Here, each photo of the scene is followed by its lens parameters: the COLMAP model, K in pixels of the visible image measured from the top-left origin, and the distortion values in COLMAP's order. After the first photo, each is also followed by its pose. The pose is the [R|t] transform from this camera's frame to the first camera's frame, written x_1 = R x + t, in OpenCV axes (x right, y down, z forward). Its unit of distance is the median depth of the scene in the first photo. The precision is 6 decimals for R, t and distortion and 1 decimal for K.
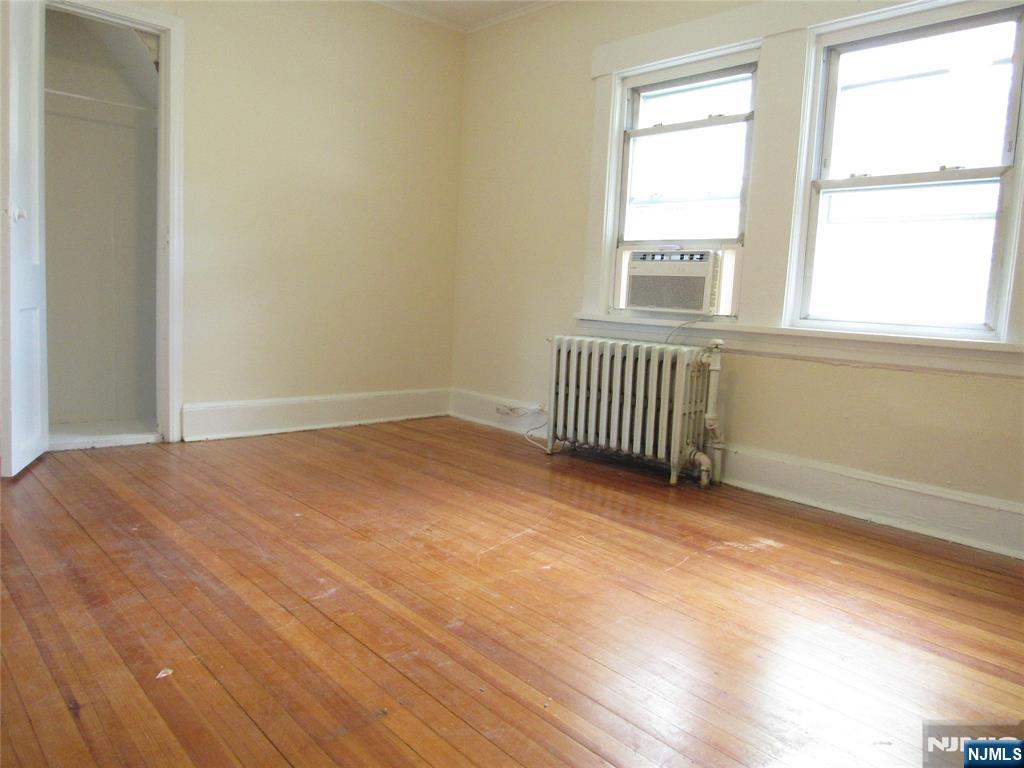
lens RADIAL K [[737.6, 0, 488.1], [0, 737.6, 378.4], [0, 0, 1]] dist [-0.028126, -0.000809]
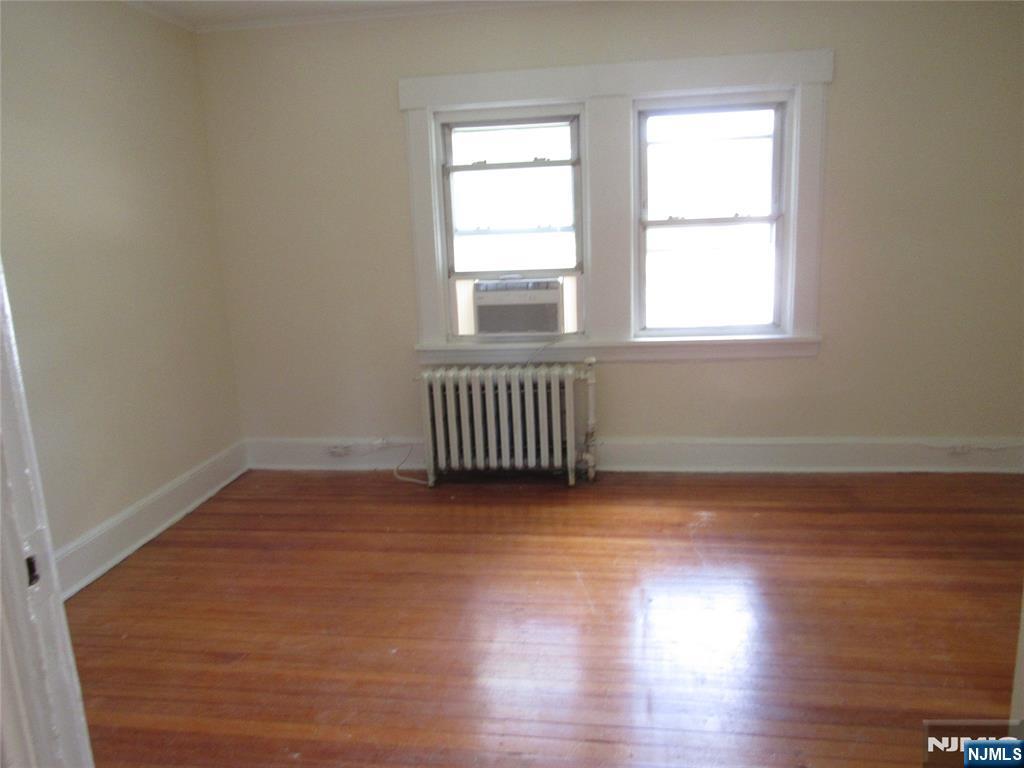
lens RADIAL K [[737.6, 0, 488.1], [0, 737.6, 378.4], [0, 0, 1]] dist [-0.028126, -0.000809]
pose [[0.761369, -0.209889, 0.613404, -0.522634], [0.155843, 0.977654, 0.141089, -0.203934], [-0.629310, -0.011825, 0.777065, 0.173233]]
